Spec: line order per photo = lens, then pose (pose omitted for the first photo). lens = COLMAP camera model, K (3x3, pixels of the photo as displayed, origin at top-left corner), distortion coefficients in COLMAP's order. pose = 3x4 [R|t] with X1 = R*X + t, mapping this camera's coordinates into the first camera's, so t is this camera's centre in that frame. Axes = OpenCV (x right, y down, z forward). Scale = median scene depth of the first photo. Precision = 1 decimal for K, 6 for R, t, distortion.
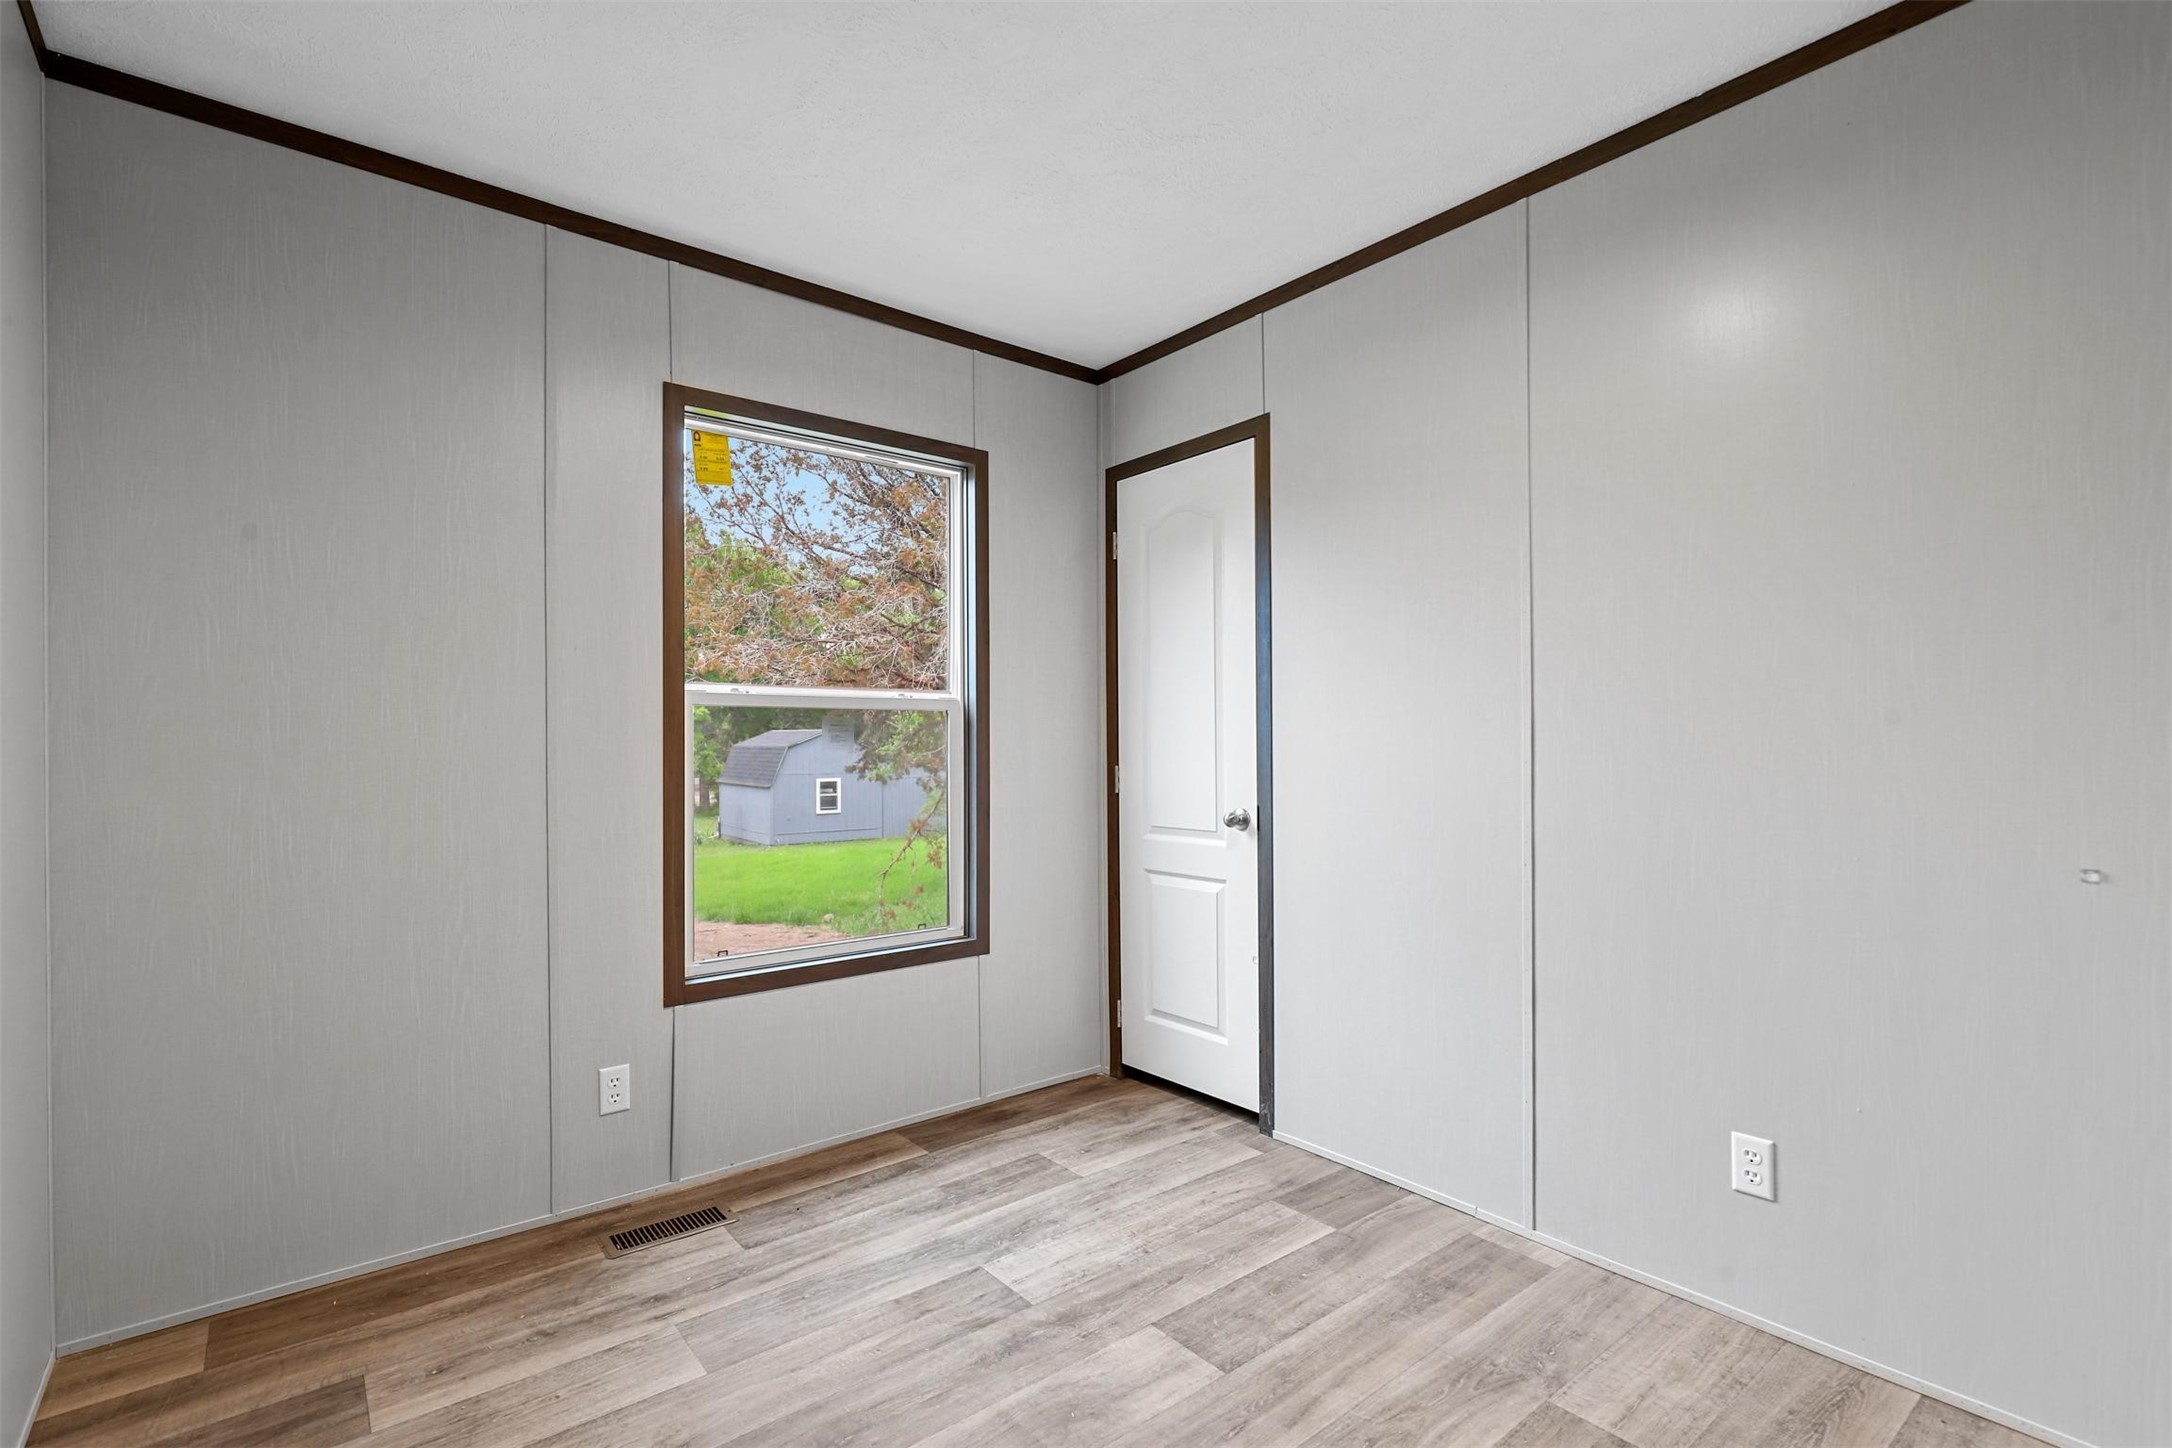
lens RADIAL K [[986.6, 0, 1124.7], [0, 986.6, 743.9], [0, 0, 1]] dist [0.000648, -0.000147]
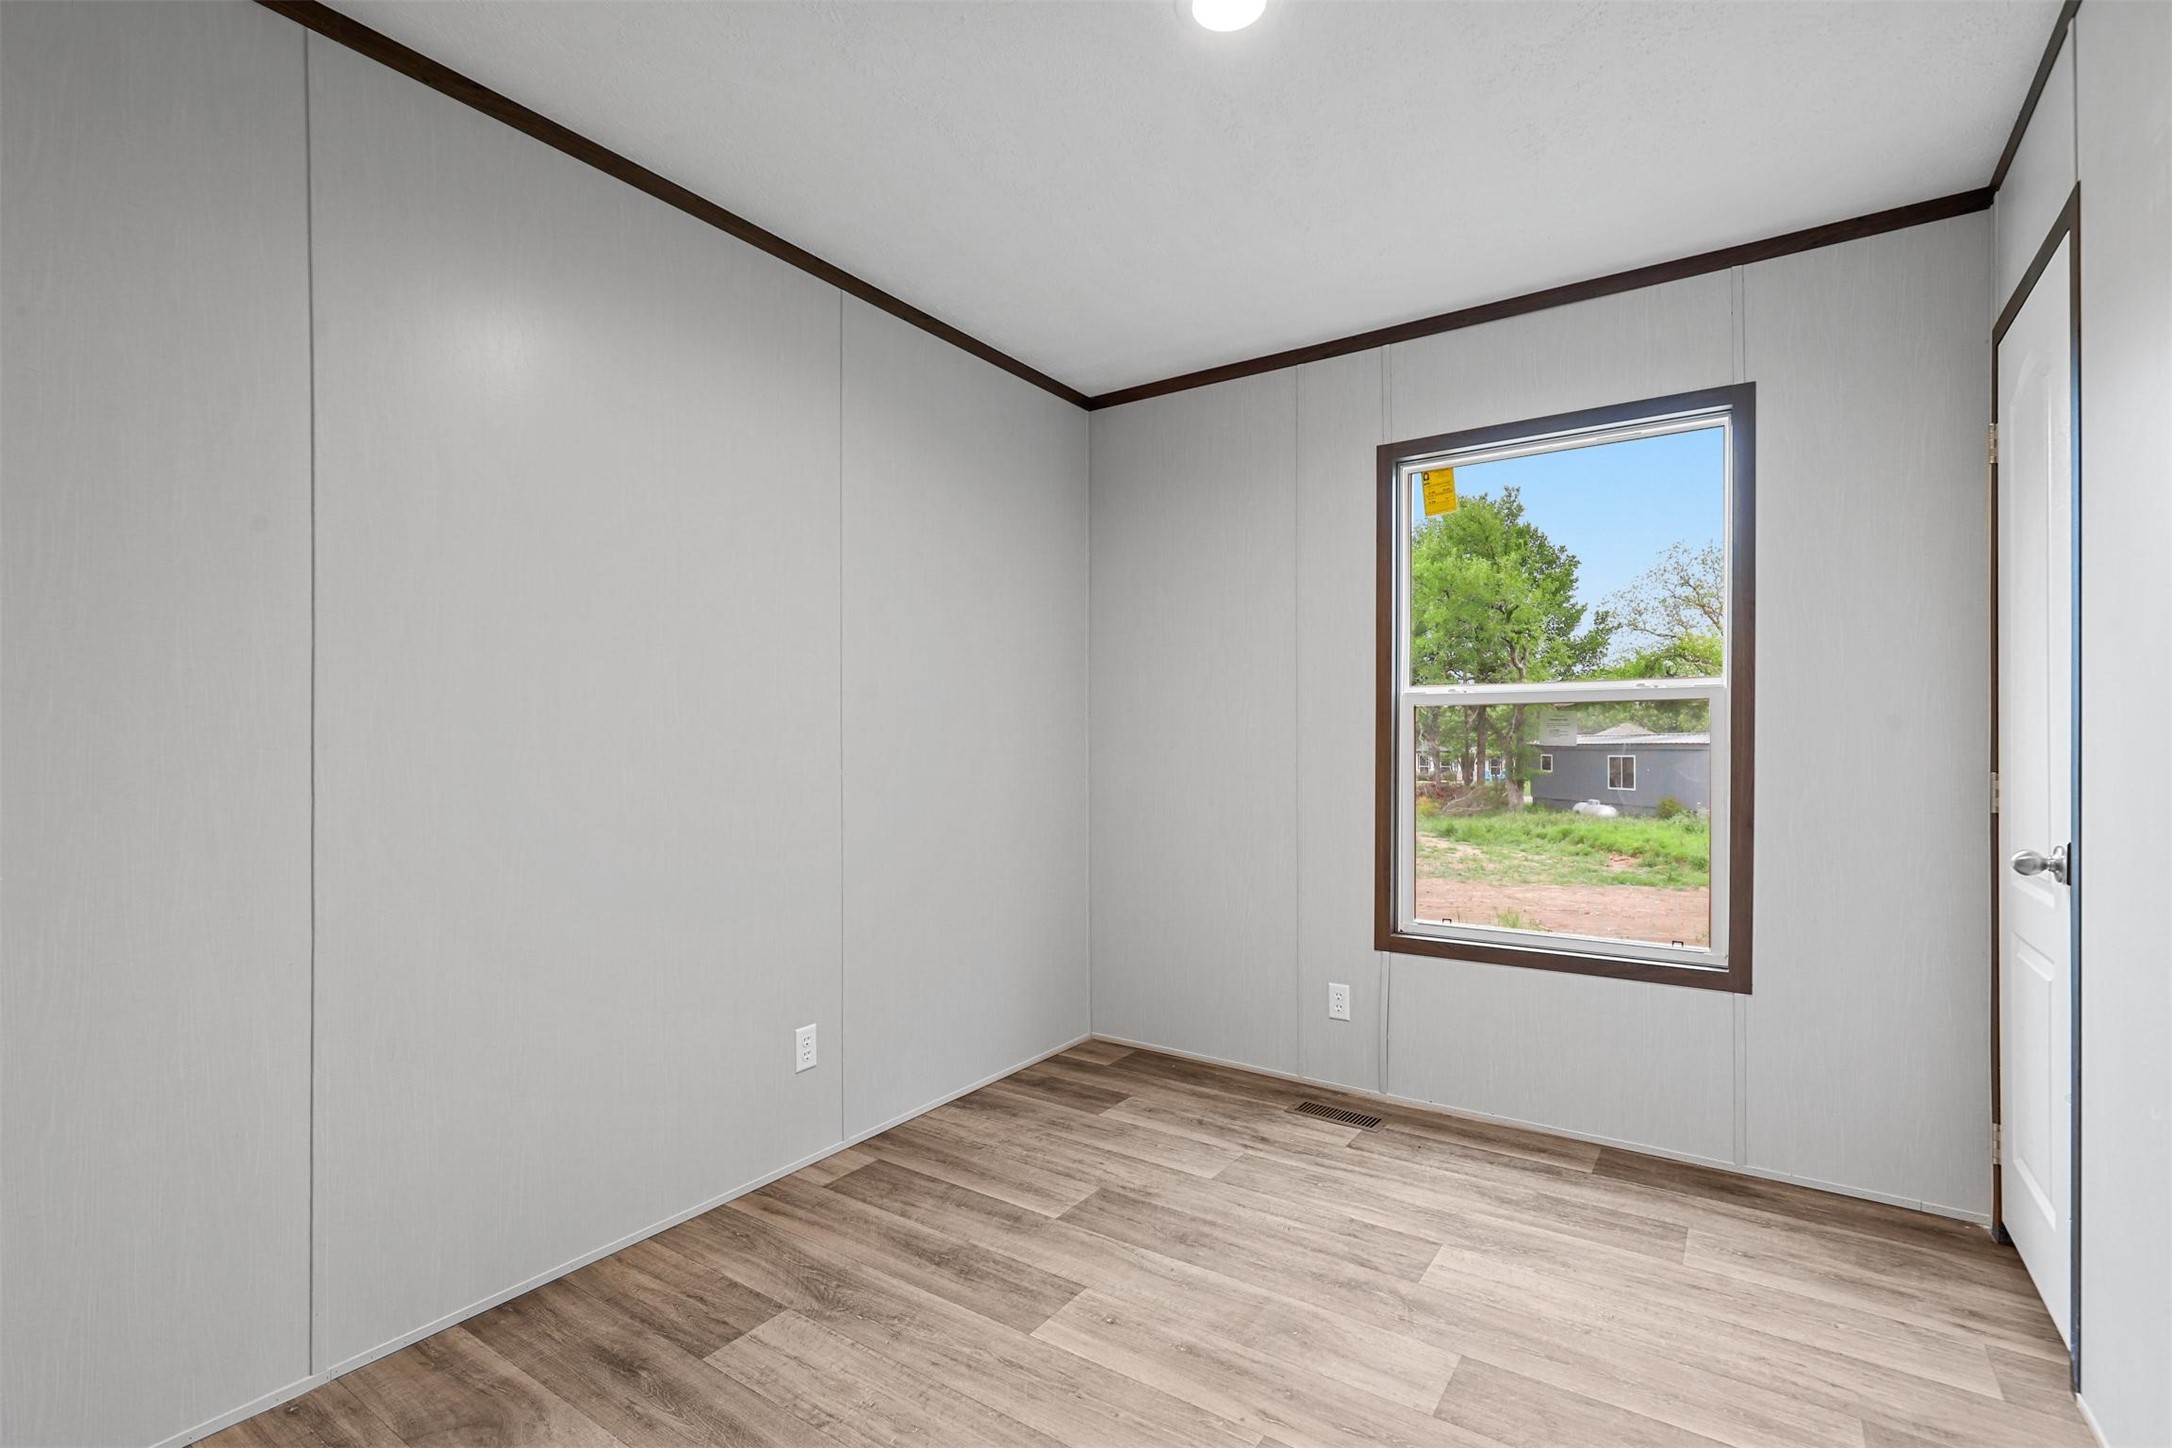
lens RADIAL K [[986.6, 0, 1076.5], [0, 986.6, 740.0], [0, 0, 1]] dist [0.000648, -0.000147]
pose [[0.276899, 0.002085, -0.960897, 0.671391], [-0.004676, 0.999989, 0.000822, 0.003990], [0.960888, 0.004266, 0.276906, 0.315194]]
